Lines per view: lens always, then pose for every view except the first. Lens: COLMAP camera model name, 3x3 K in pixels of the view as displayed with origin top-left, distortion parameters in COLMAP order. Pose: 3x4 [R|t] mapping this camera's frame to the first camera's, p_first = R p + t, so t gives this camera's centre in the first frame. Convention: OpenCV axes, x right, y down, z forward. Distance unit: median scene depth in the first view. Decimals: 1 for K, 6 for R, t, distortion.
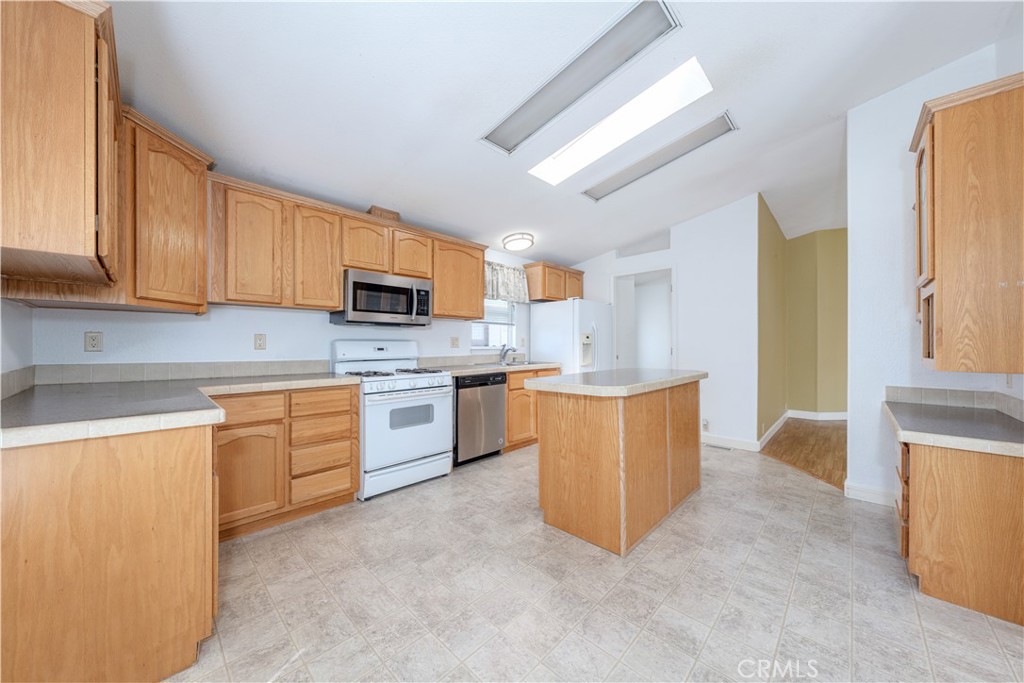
lens RADIAL K [[347.7, 0, 512.0], [0, 347.7, 341.5], [0, 0, 1]] dist [-0.000650, -0.000045]
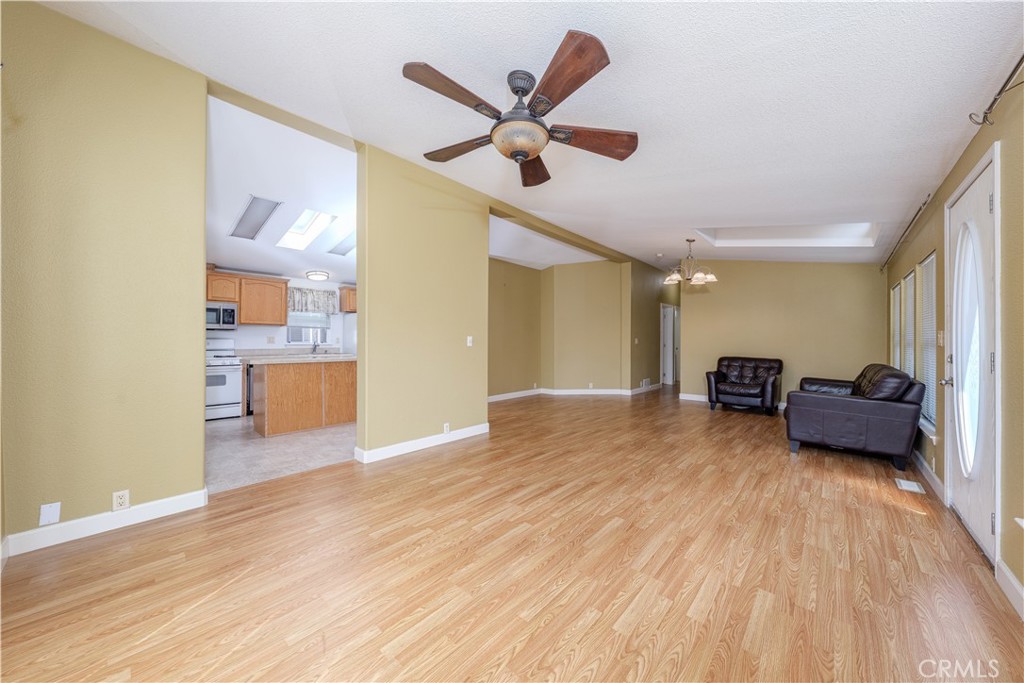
lens RADIAL K [[351.3, 0, 521.9], [0, 351.3, 340.7], [0, 0, 1]] dist [-0.018143, -0.000009]
pose [[0.999392, 0.005199, 0.034485, 0.948825], [-0.005247, 0.999985, 0.001313, -0.002236], [-0.034478, -0.001493, 0.999404, -0.636903]]
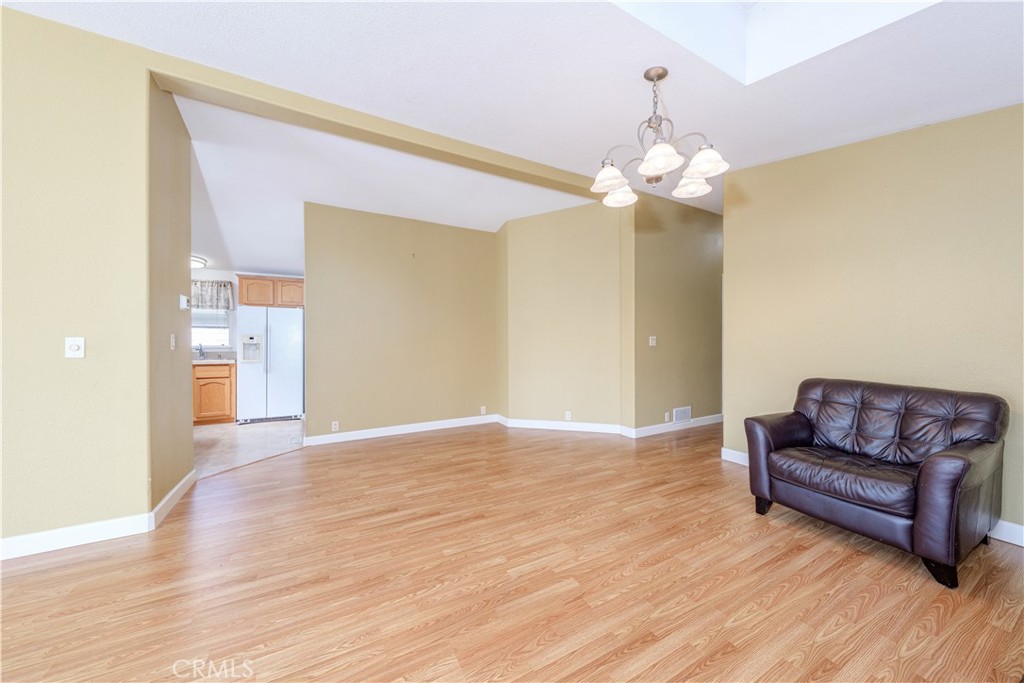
lens RADIAL K [[354.2, 0, 534.4], [0, 354.2, 338.9], [0, 0, 1]] dist [-0.000991, 0.000084]
pose [[0.956513, -0.005318, -0.291641, 1.658799], [0.005077, 0.999986, -0.001584, -0.006922], [0.291646, 0.000034, 0.956526, 0.183778]]
